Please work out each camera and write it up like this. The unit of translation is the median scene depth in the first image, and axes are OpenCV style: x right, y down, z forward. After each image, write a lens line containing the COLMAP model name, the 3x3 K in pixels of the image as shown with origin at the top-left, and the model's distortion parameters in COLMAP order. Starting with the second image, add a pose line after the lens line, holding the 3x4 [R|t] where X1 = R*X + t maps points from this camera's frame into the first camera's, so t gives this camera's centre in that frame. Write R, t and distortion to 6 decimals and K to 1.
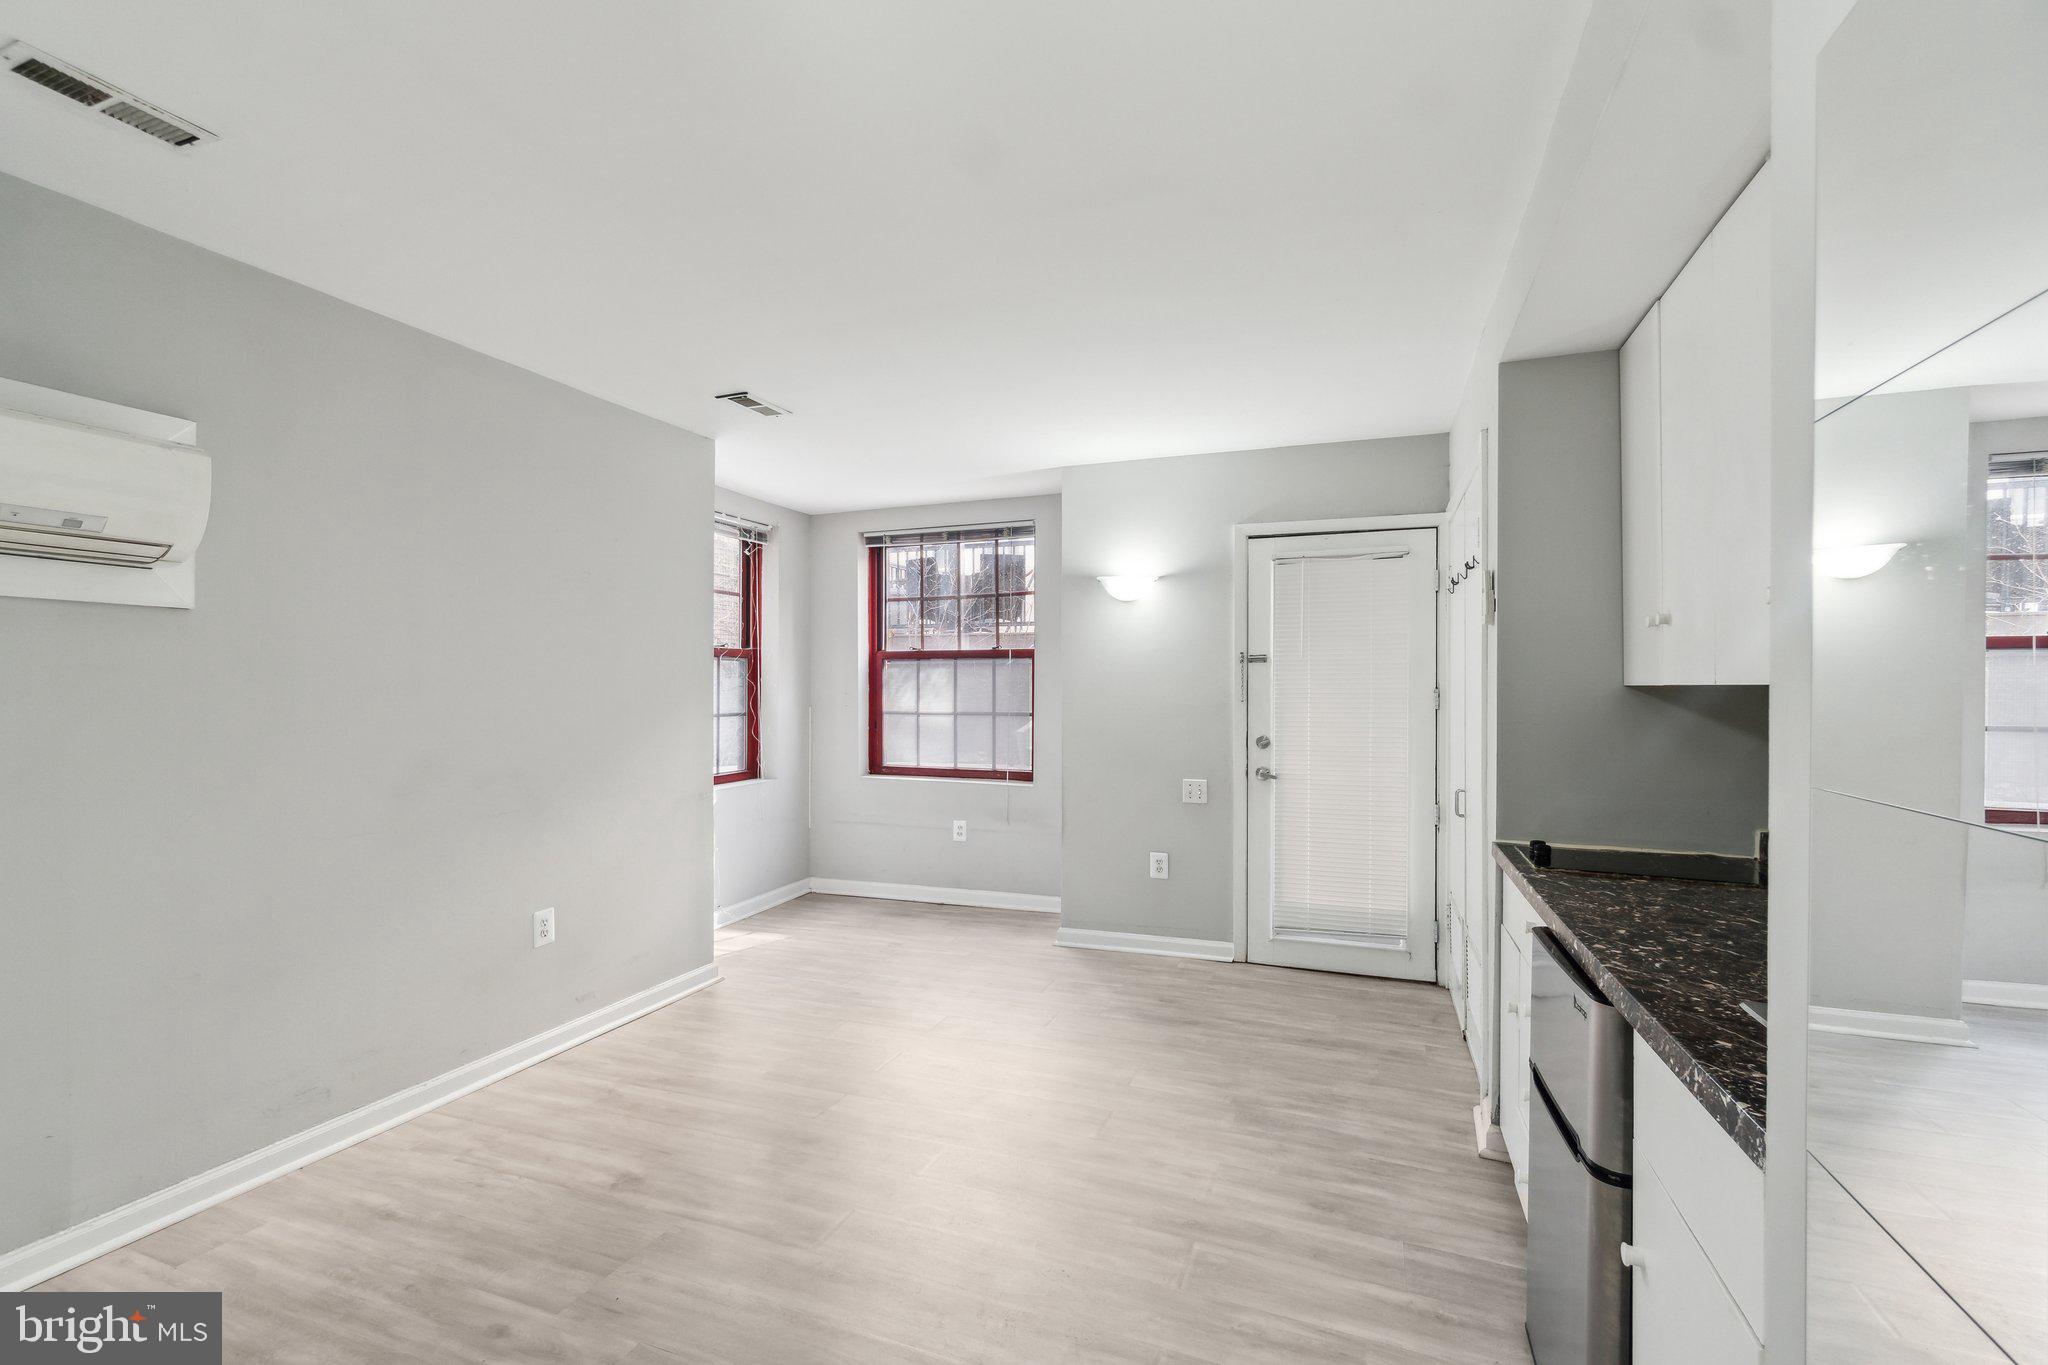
lens RADIAL K [[899.9, 0, 1006.8], [0, 899.9, 686.3], [0, 0, 1]] dist [-0.002407, -0.000211]
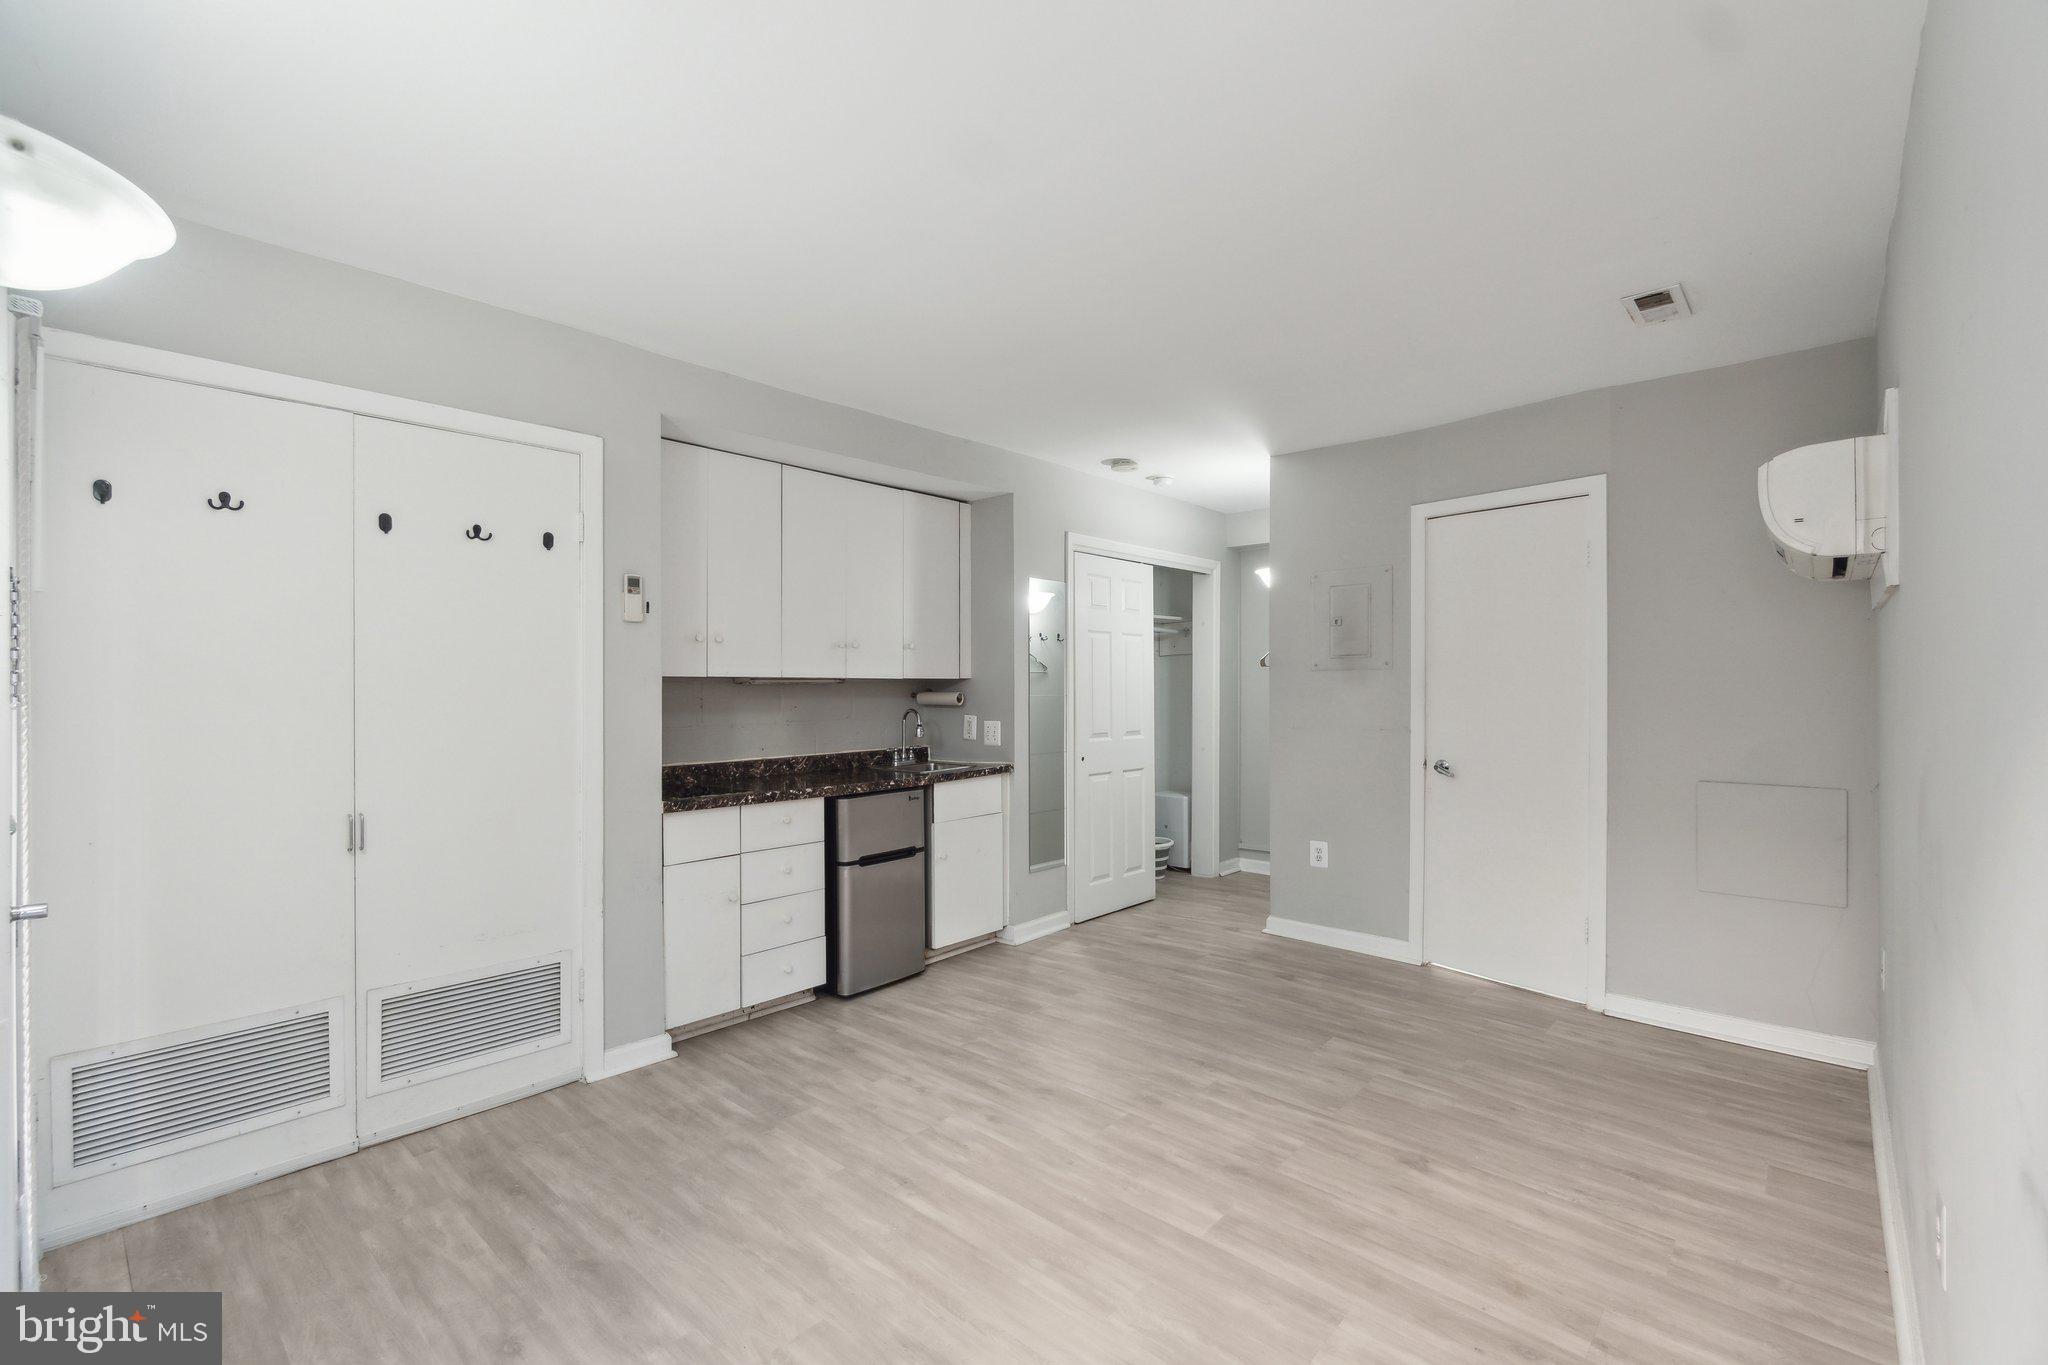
lens RADIAL K [[899.9, 0, 1006.8], [0, 899.9, 686.3], [0, 0, 1]] dist [-0.002407, -0.000211]
pose [[-0.935474, 0.001535, 0.353393, -0.325336], [0.001209, 0.999999, -0.001144, 0.016107], [-0.353394, -0.000643, -0.935474, 1.947680]]
